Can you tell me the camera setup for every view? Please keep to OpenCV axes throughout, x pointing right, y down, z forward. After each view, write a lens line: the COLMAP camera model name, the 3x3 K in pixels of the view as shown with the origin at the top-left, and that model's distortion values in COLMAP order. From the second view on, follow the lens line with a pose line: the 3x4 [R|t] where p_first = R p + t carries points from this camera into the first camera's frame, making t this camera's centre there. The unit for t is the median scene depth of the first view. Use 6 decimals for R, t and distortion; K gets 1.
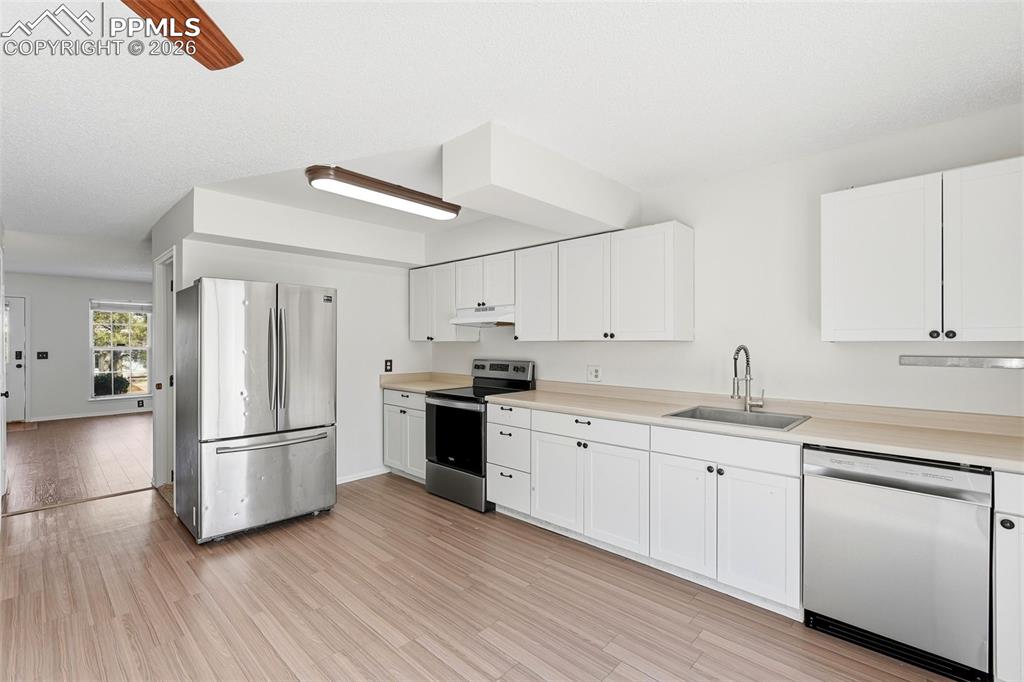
lens RADIAL K [[451.9, 0, 512.0], [0, 451.9, 341.0], [0, 0, 1]] dist [-0.003990, 0.000645]
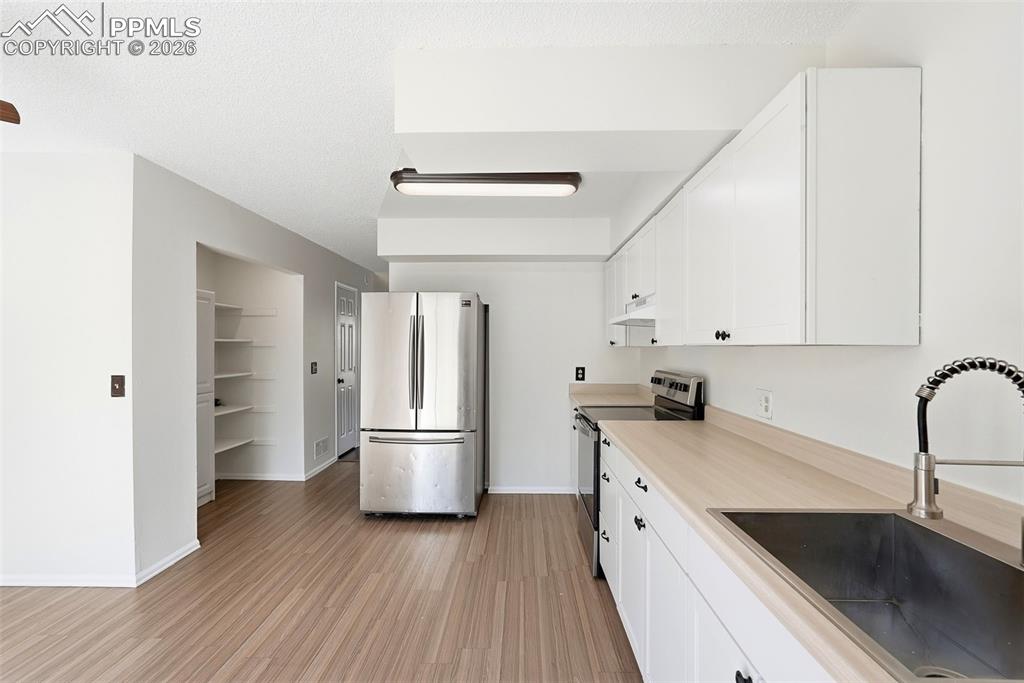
lens RADIAL K [[455.4, 0, 511.9], [0, 455.4, 344.6], [0, 0, 1]] dist [-0.003533, 0.000777]
pose [[0.671446, -0.003012, -0.741047, 0.393480], [-0.000072, 0.999991, -0.004129, 0.001254], [0.741054, 0.002825, 0.671440, 0.392865]]
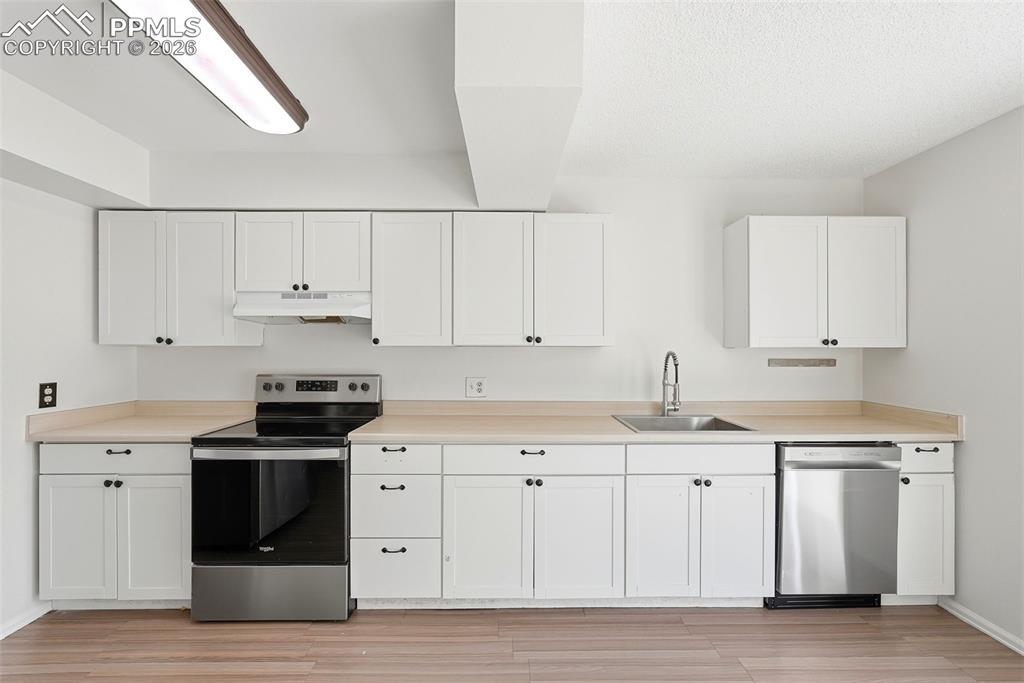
lens RADIAL K [[464.9, 0, 512.0], [0, 464.9, 341.5], [0, 0, 1]] dist [-0.001902, 0.000739]
pose [[0.719750, 0.006774, 0.694200, -0.342462], [-0.003034, 0.999974, -0.006611, -0.002715], [-0.694227, 0.002652, 0.719752, 0.373016]]
